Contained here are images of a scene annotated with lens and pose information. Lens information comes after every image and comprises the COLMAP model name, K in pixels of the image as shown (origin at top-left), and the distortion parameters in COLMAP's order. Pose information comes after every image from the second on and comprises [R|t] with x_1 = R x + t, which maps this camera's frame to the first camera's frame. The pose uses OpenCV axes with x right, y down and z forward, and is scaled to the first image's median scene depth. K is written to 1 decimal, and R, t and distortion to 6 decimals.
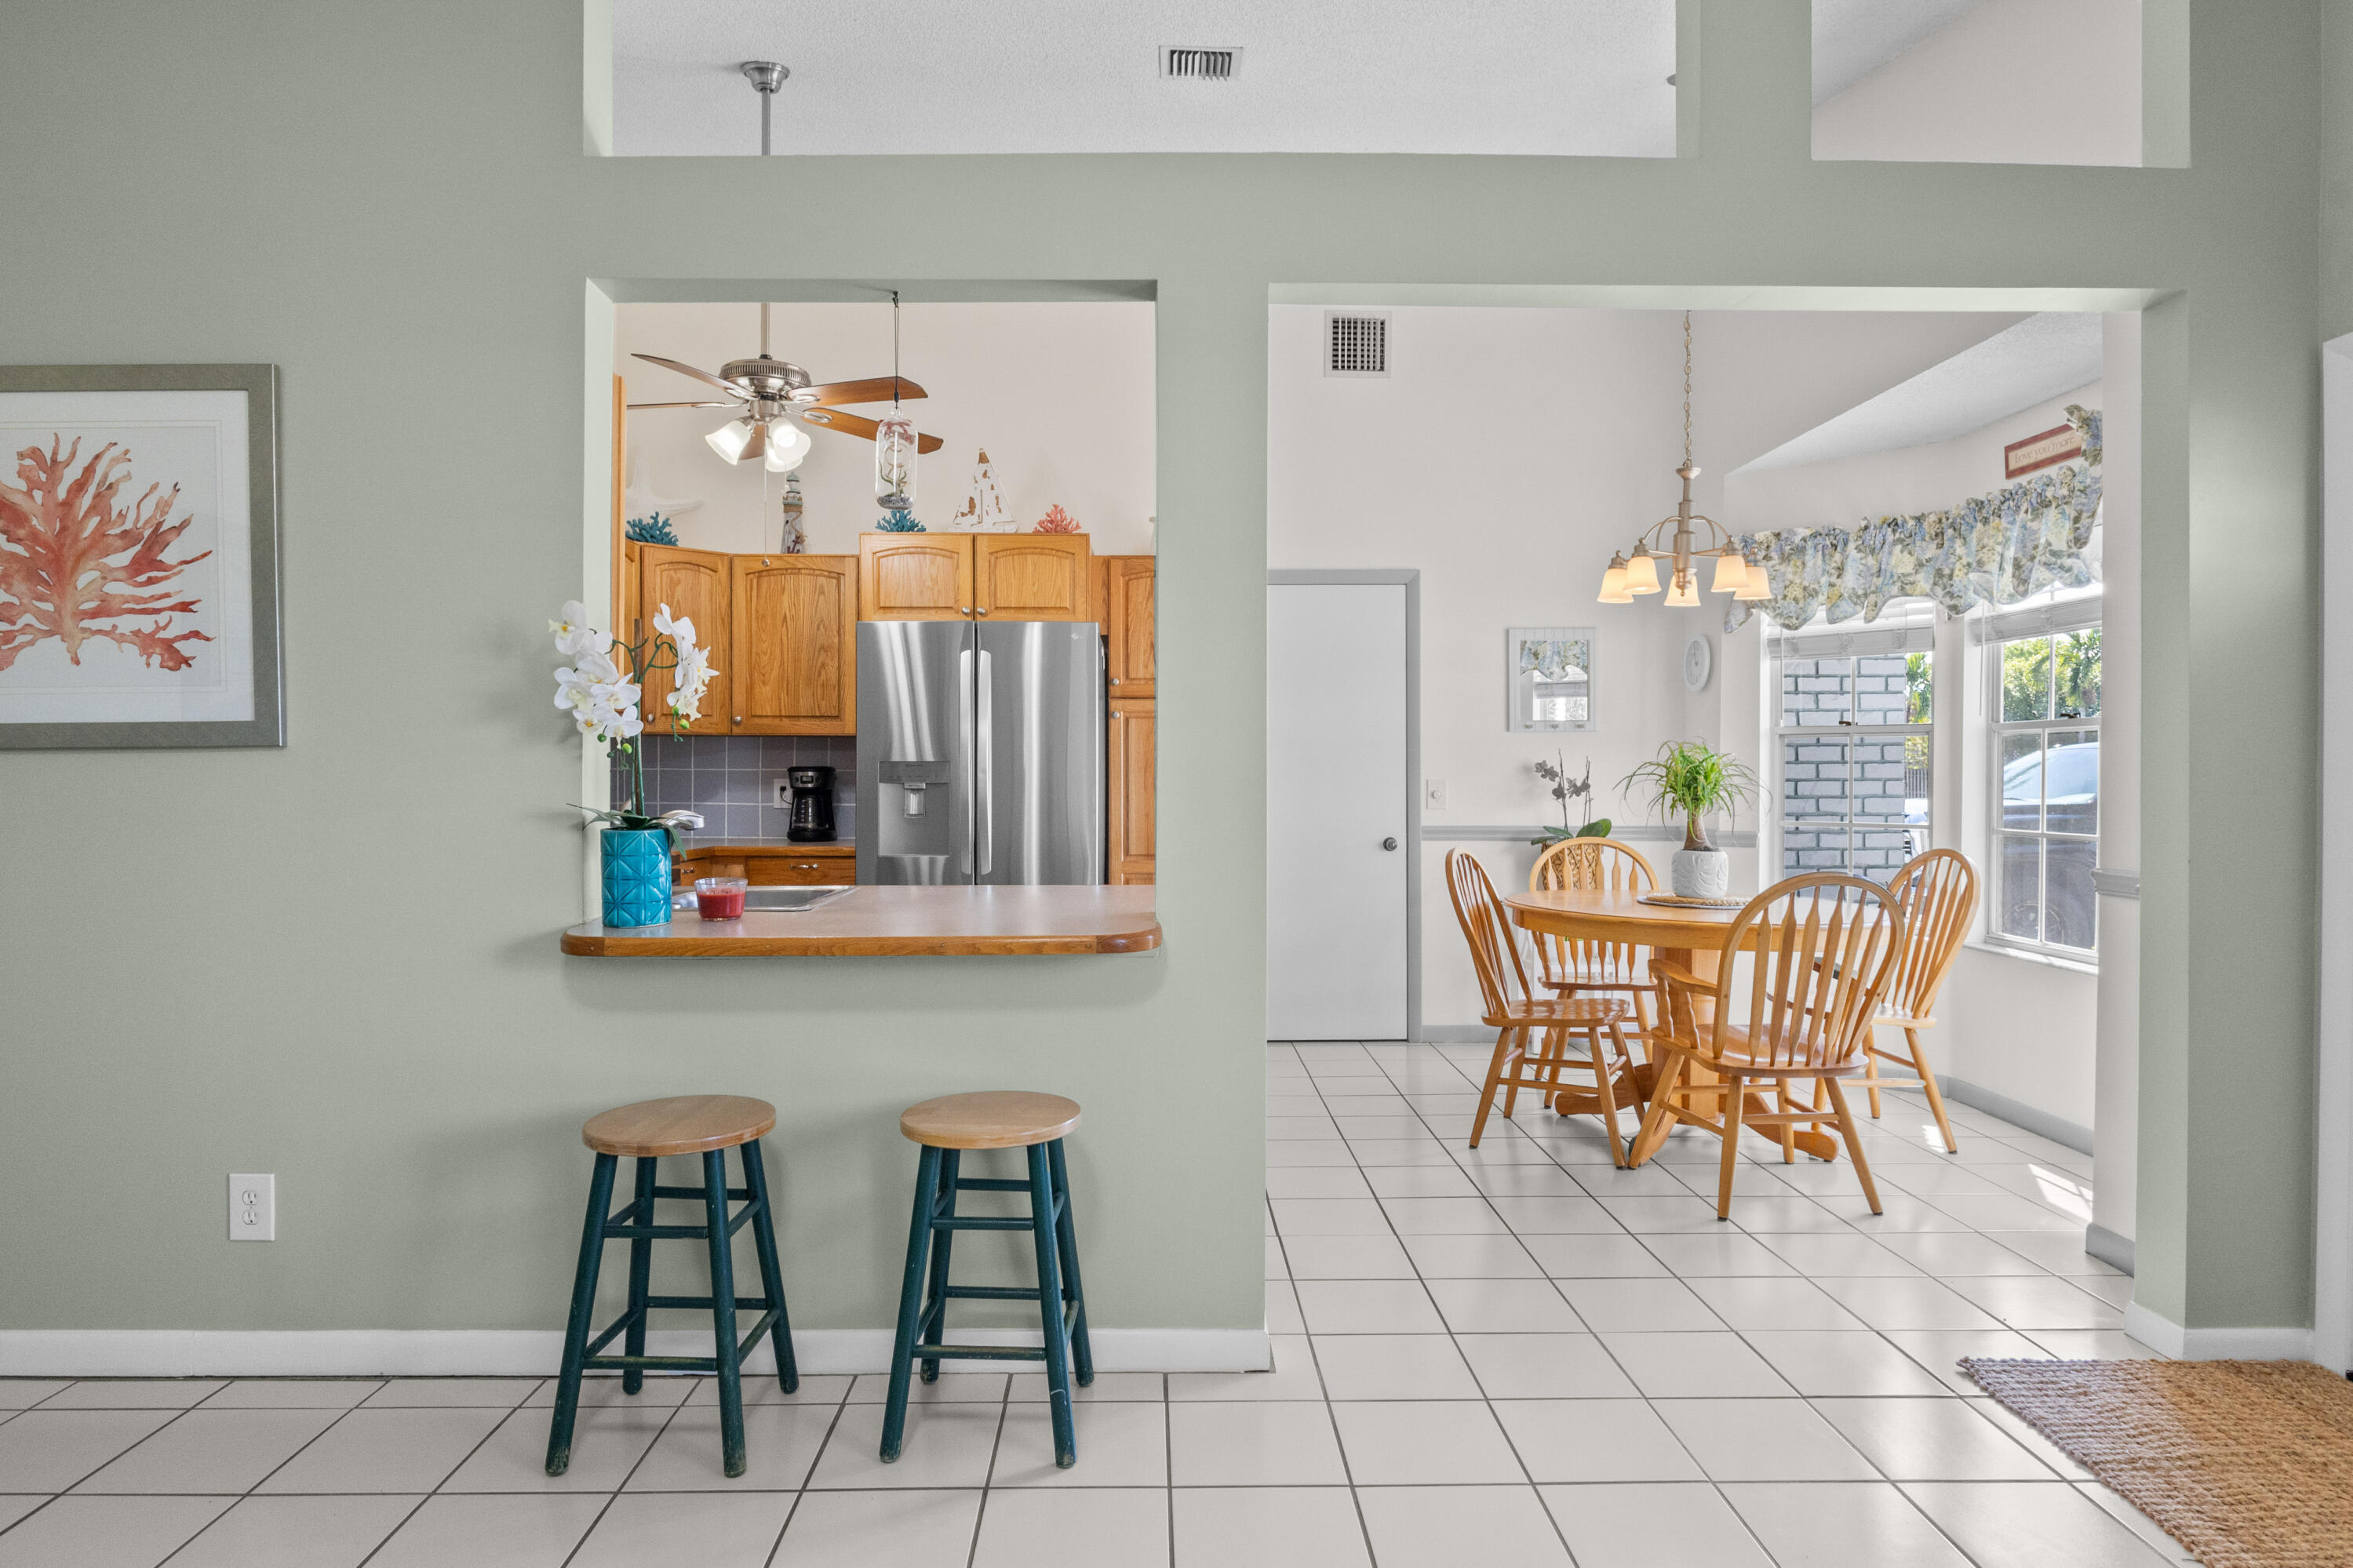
lens RADIAL K [[1345.2, 0, 1171.3], [0, 1345.2, 788.1], [0, 0, 1]] dist [-0.001580, -0.001030]
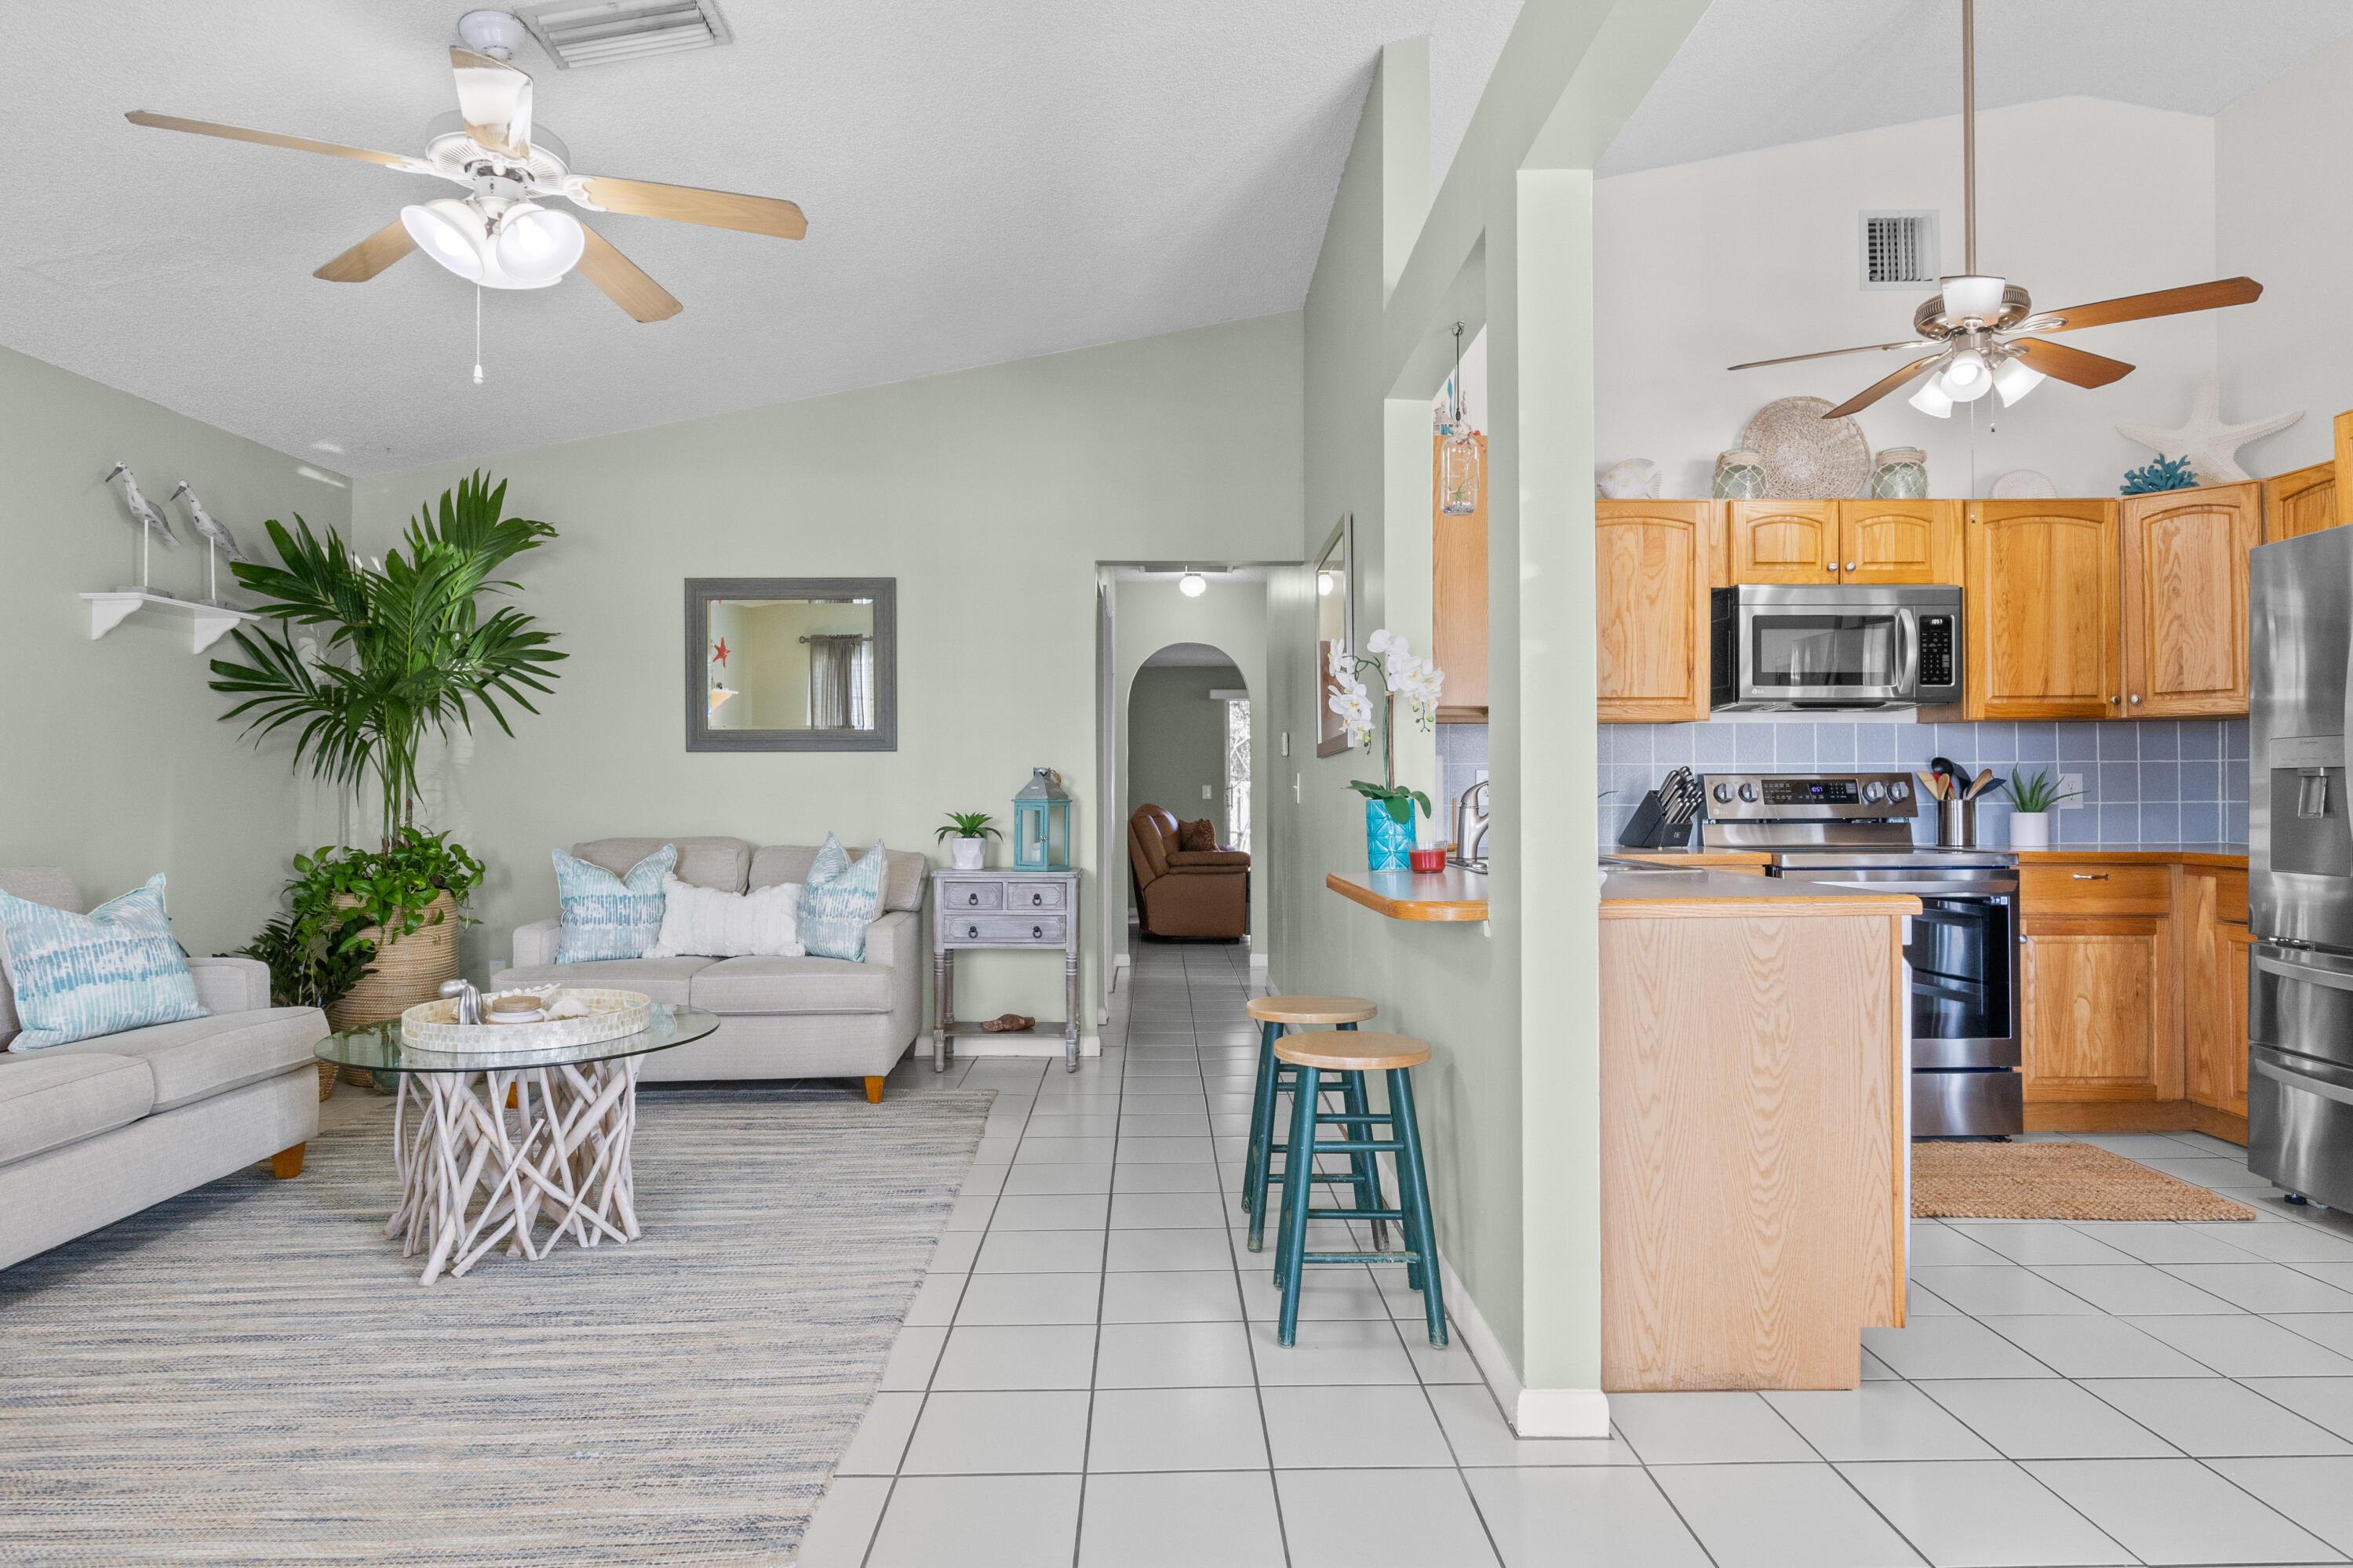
lens RADIAL K [[1345.2, 0, 1177.4], [0, 1345.2, 783.1], [0, 0, 1]] dist [-0.001580, -0.001030]
pose [[0.005312, -0.009687, -0.999939, 0.483198], [-0.007923, 0.999921, -0.009728, 0.014889], [0.999955, 0.007975, 0.005234, 0.406770]]
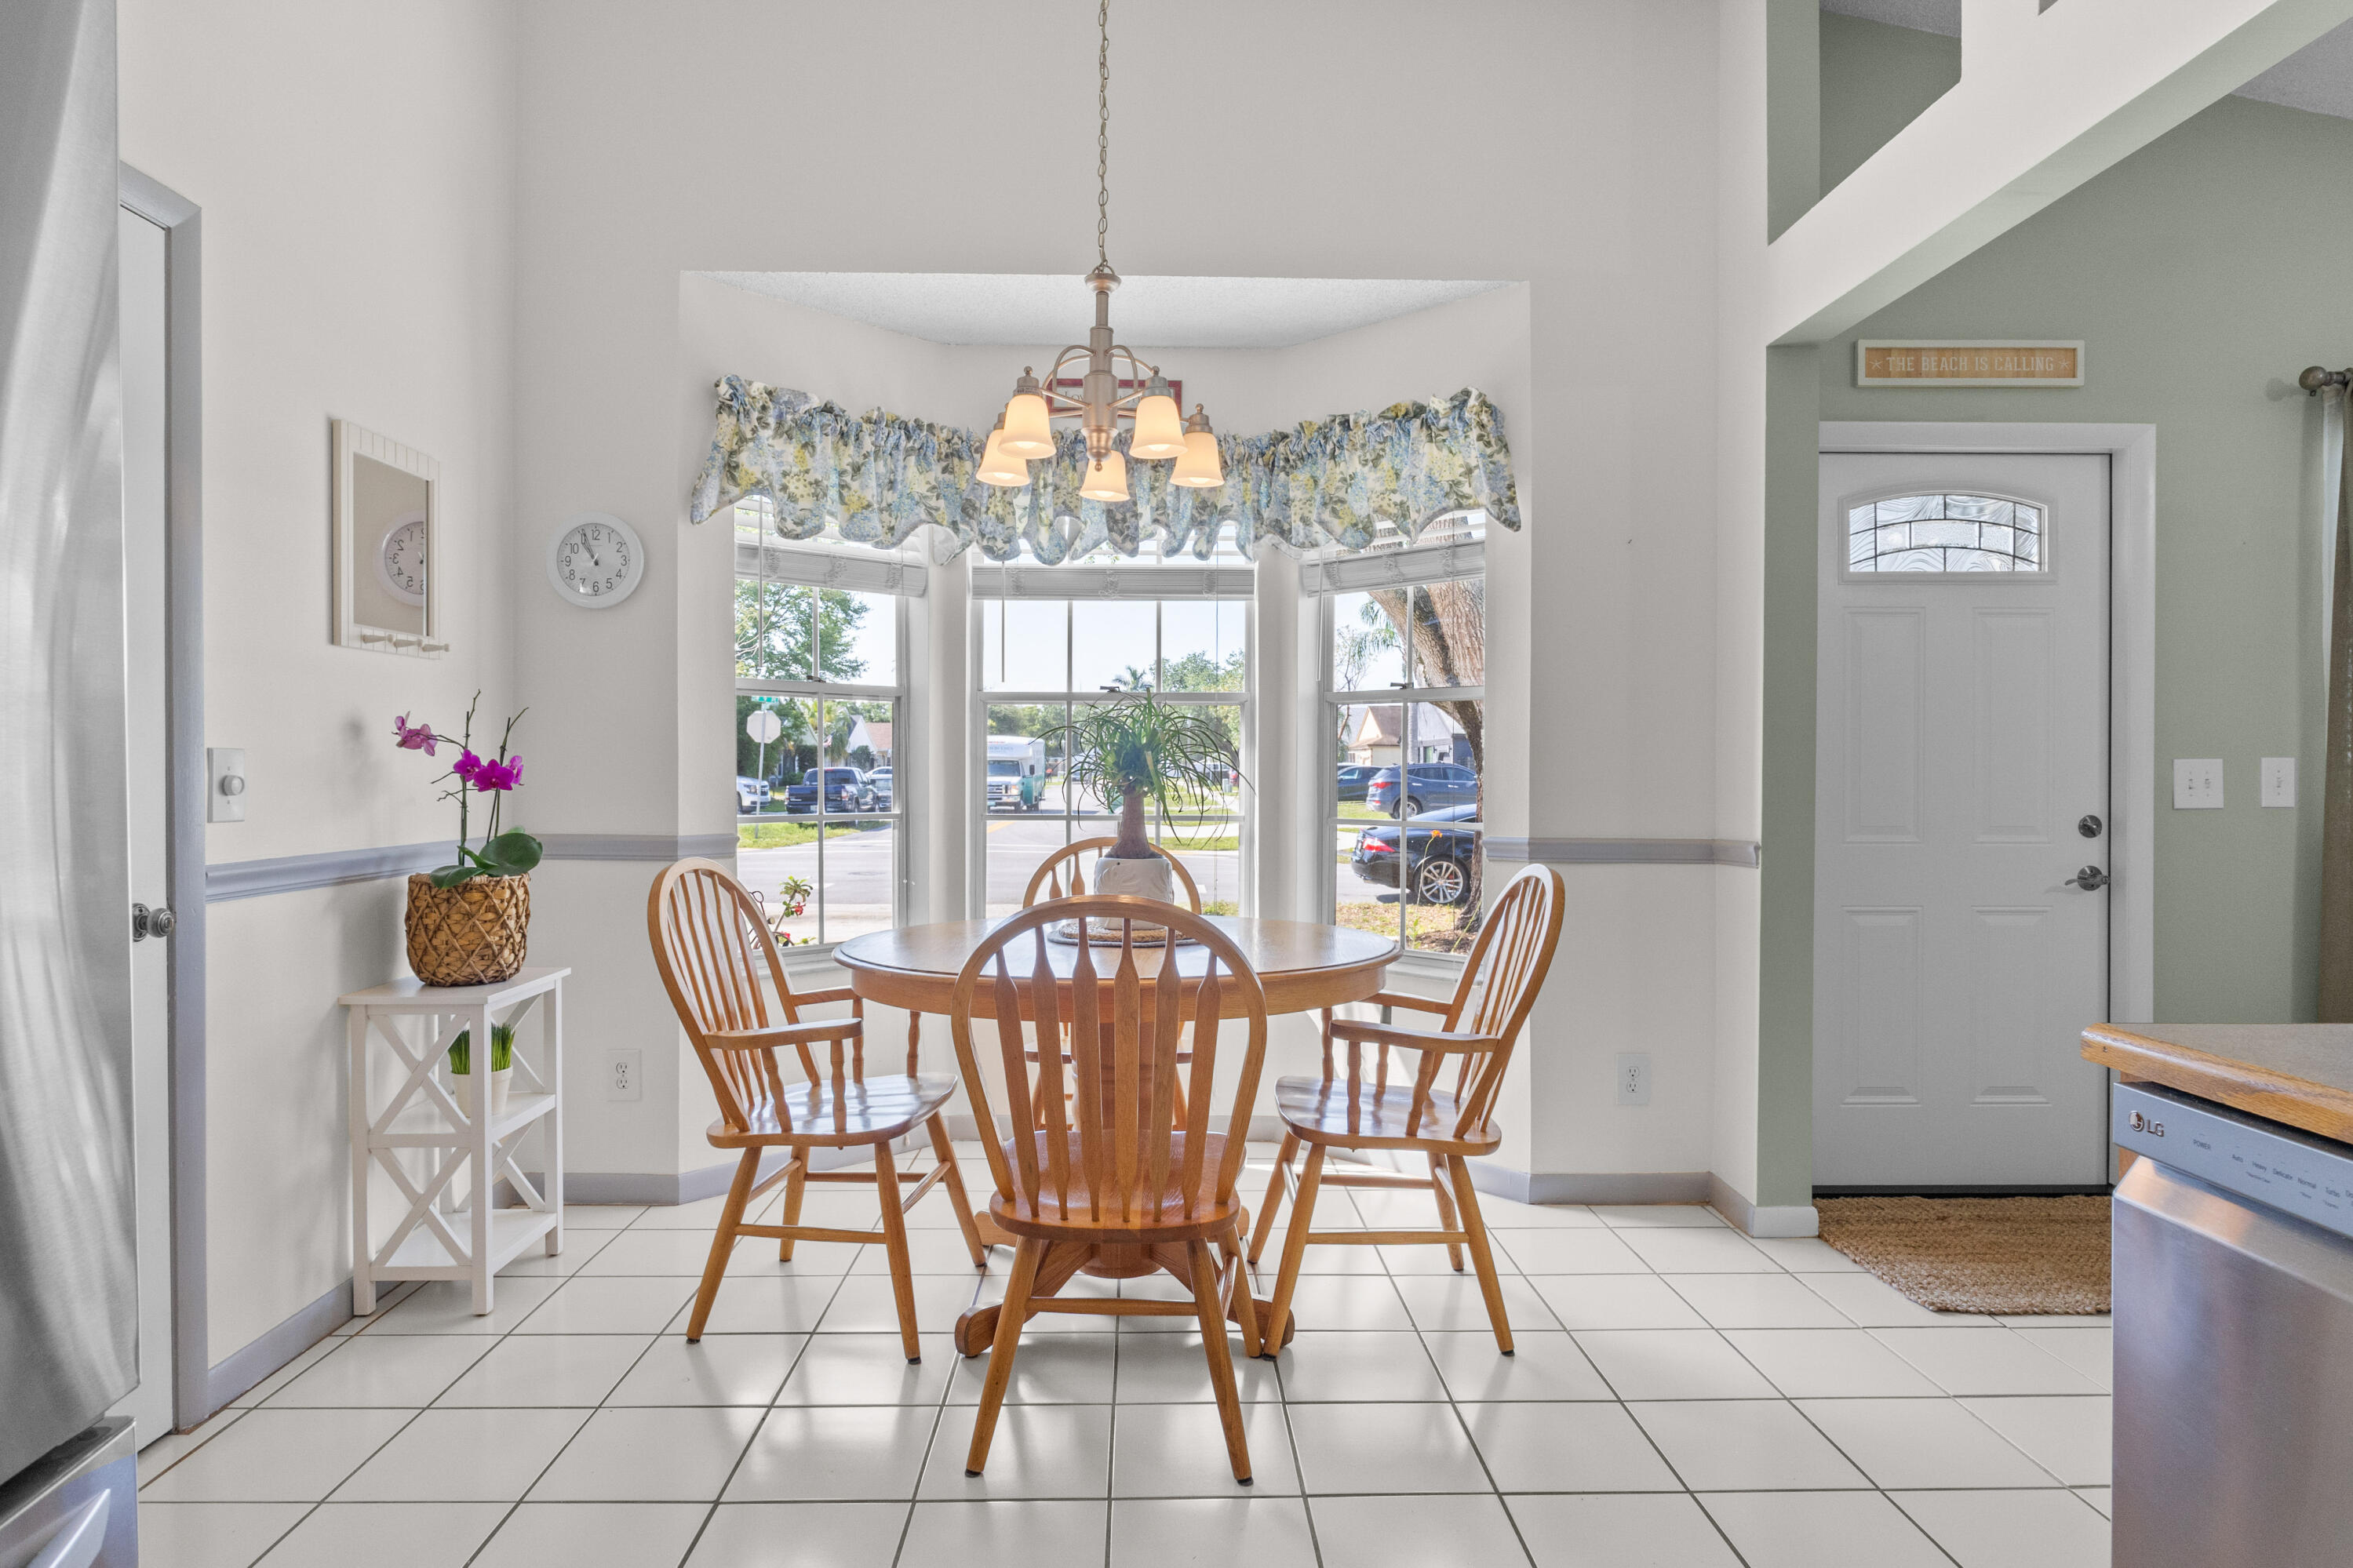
lens RADIAL K [[1345.2, 0, 1167.0], [0, 1345.2, 781.0], [0, 0, 1]] dist [-0.001580, -0.001030]
pose [[-0.008567, -0.009535, 0.999918, -0.241067], [0.006874, 0.999930, 0.009594, 0.001758], [-0.999940, 0.006955, -0.008501, 0.845774]]
